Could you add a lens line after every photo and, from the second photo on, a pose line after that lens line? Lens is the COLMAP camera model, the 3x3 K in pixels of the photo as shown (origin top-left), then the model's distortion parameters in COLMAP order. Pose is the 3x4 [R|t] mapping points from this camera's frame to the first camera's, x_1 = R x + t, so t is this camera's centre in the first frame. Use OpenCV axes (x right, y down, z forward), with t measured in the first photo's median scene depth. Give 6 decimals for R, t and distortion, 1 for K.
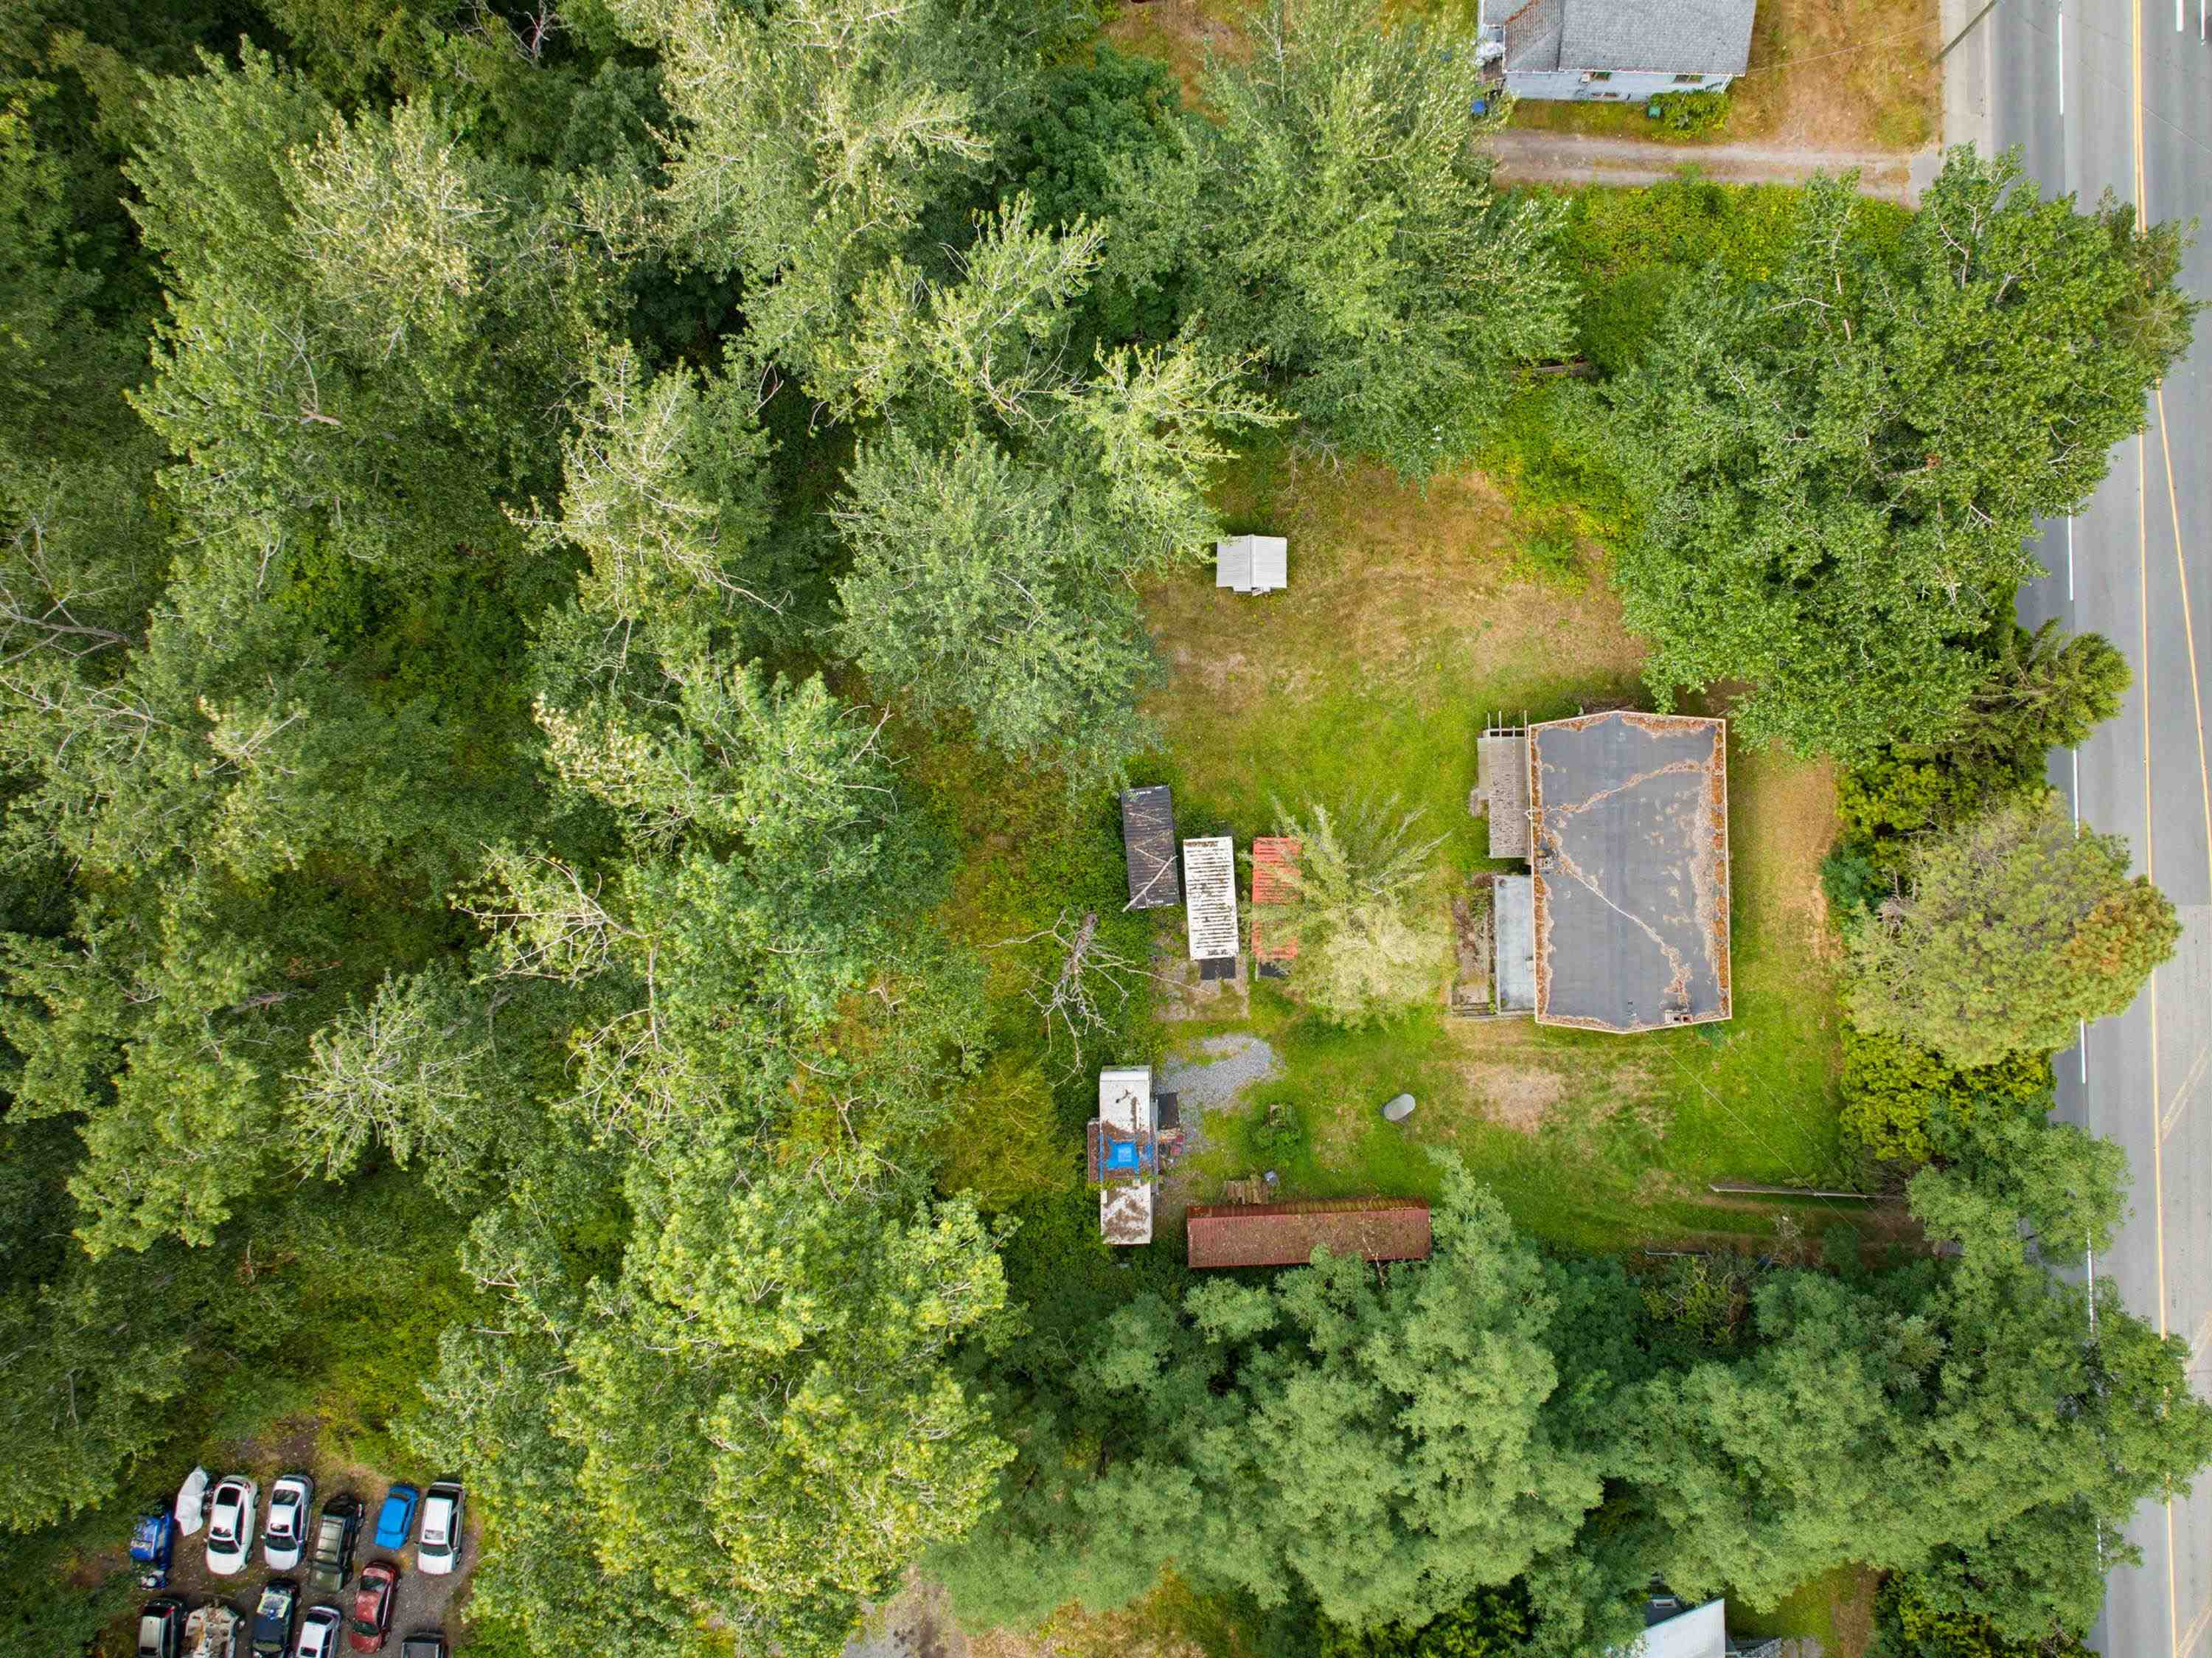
lens RADIAL K [[1606.8, 0, 1108.3], [0, 1606.8, 824.6], [0, 0, 1]] dist [-0.007570, -0.000486]
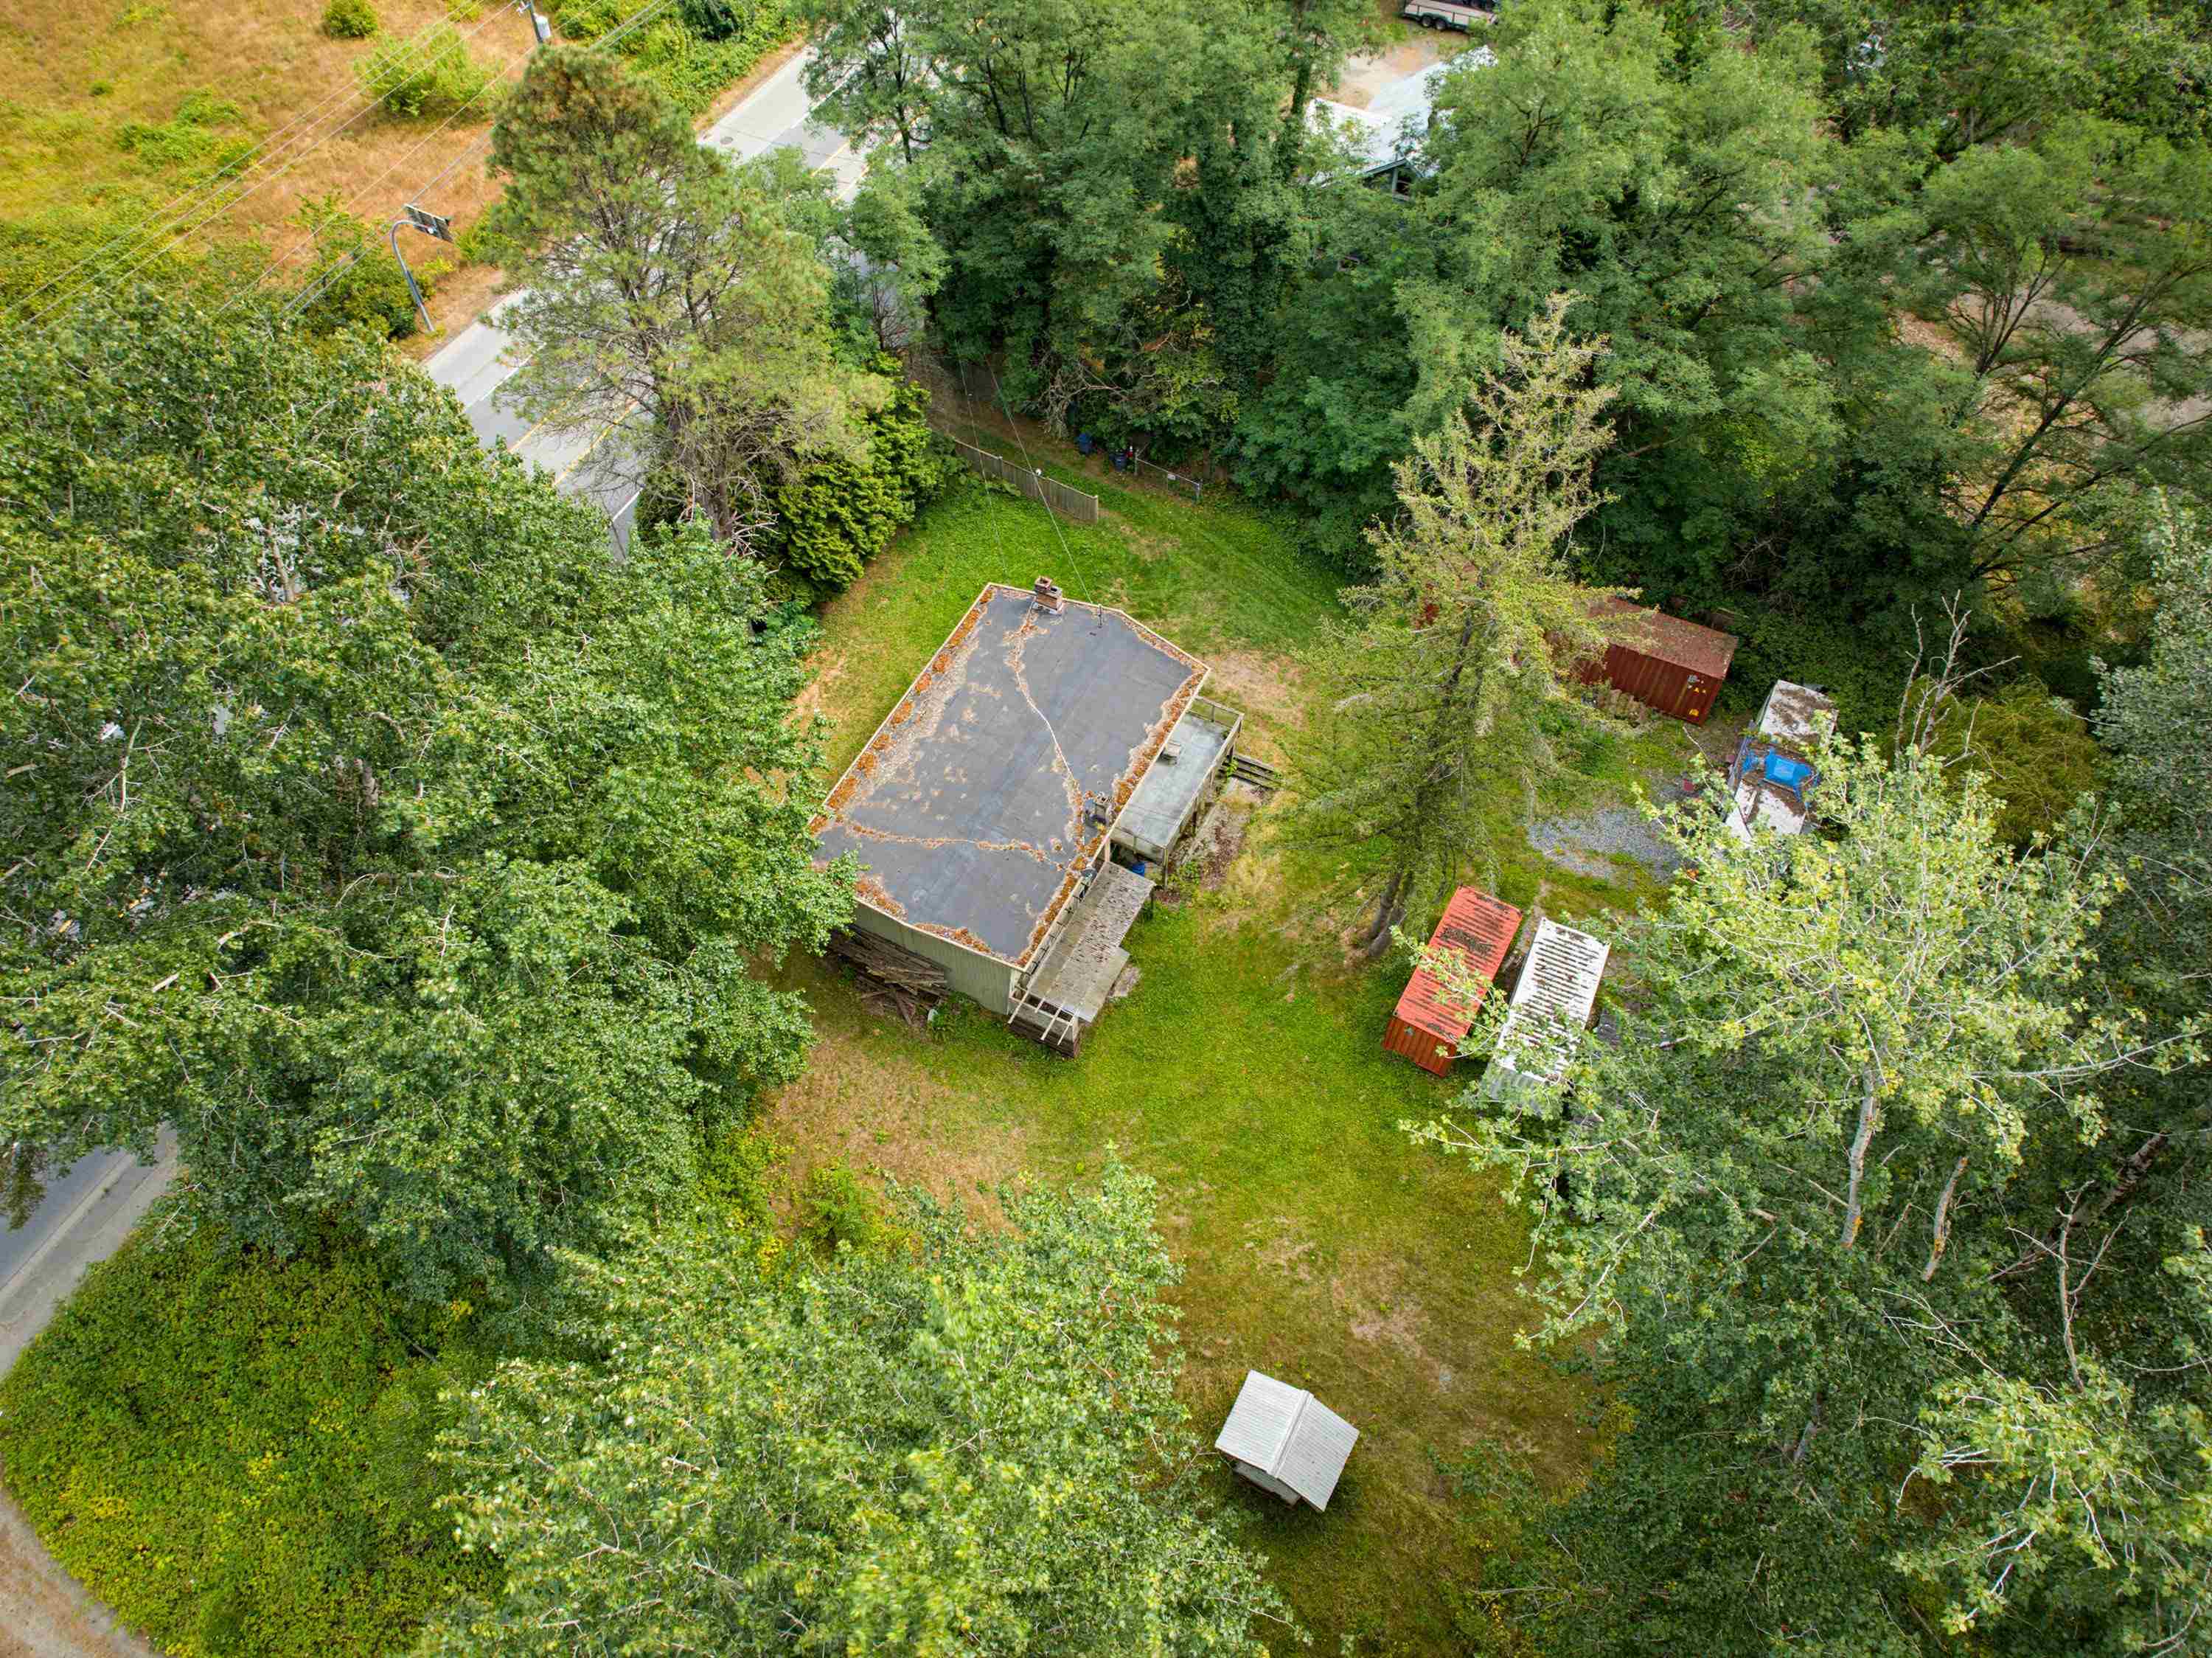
lens RADIAL K [[1606.8, 0, 1112.4], [0, 1606.8, 831.1], [0, 0, 1]] dist [-0.007570, -0.000486]
pose [[-0.882914, -0.339851, 0.323983, 0.033583], [0.466506, -0.713184, 0.523202, -0.335714], [0.053249, 0.613082, 0.788223, 0.425950]]
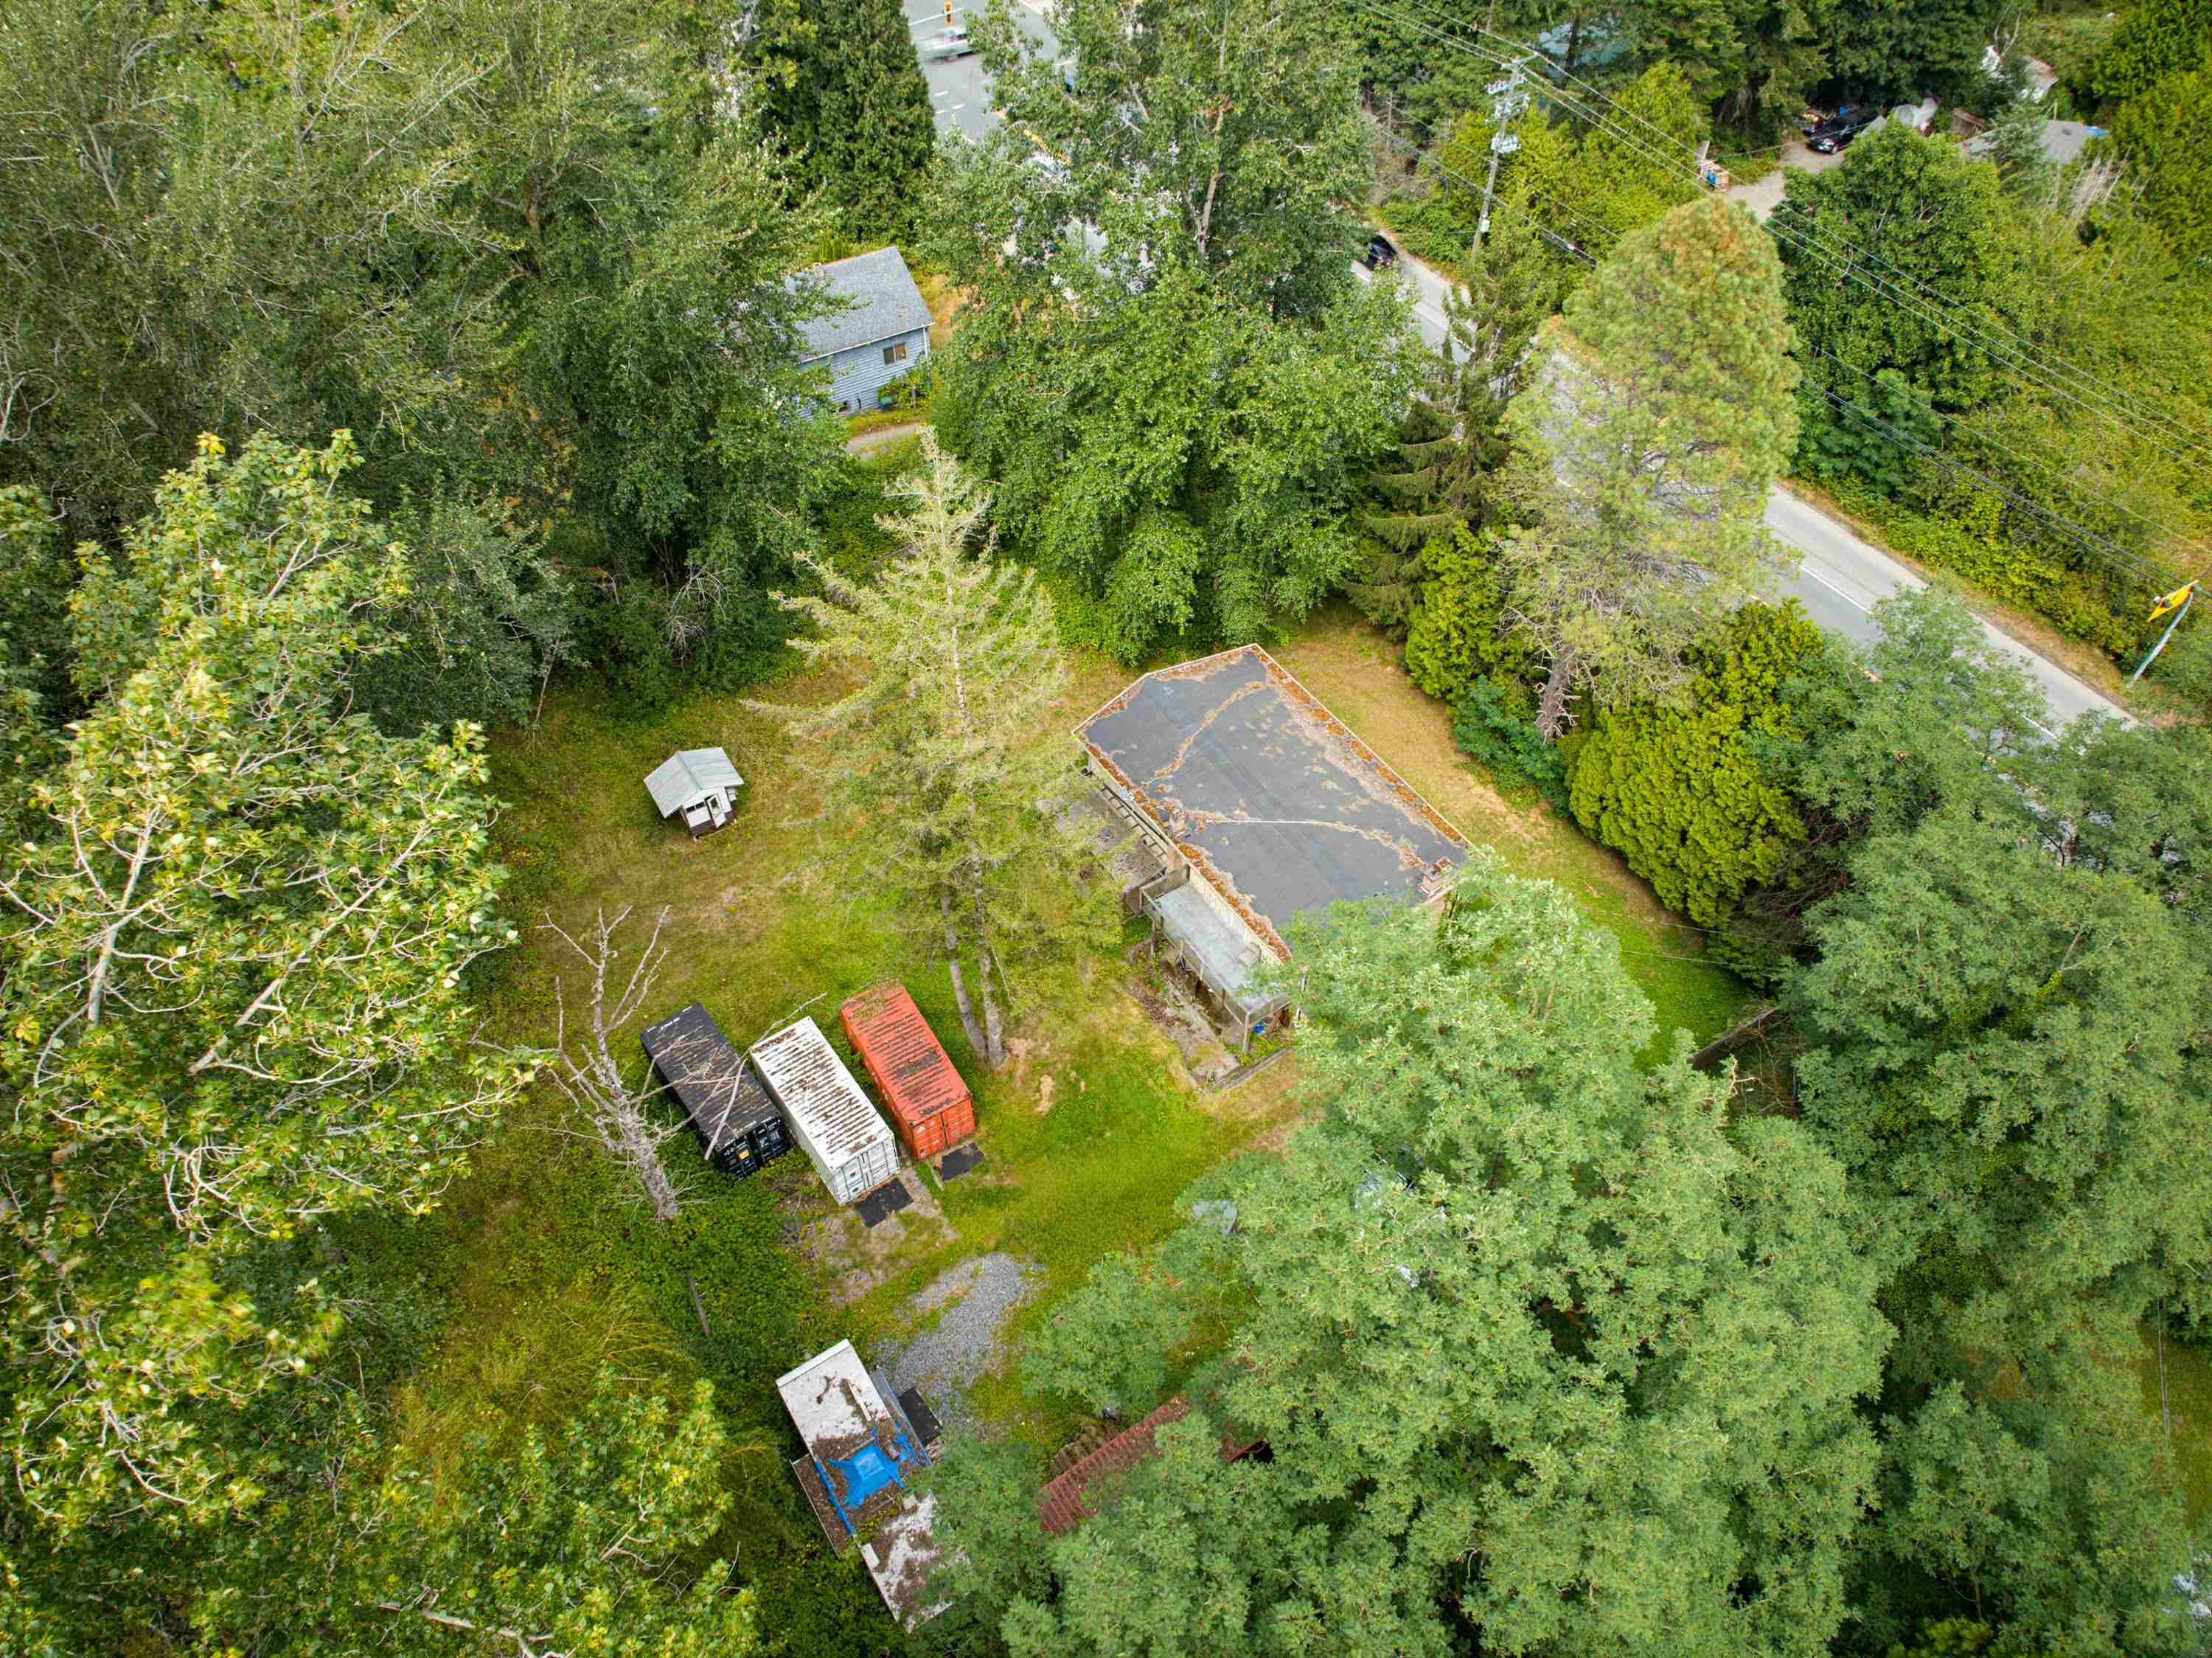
lens RADIAL K [[1606.8, 0, 1112.0], [0, 1606.8, 832.2], [0, 0, 1]] dist [-0.007570, -0.000486]
pose [[0.845505, -0.332394, 0.417893, -0.080683], [0.526922, 0.646089, -0.552197, 0.420639], [-0.086449, 0.687083, 0.721418, 0.419056]]
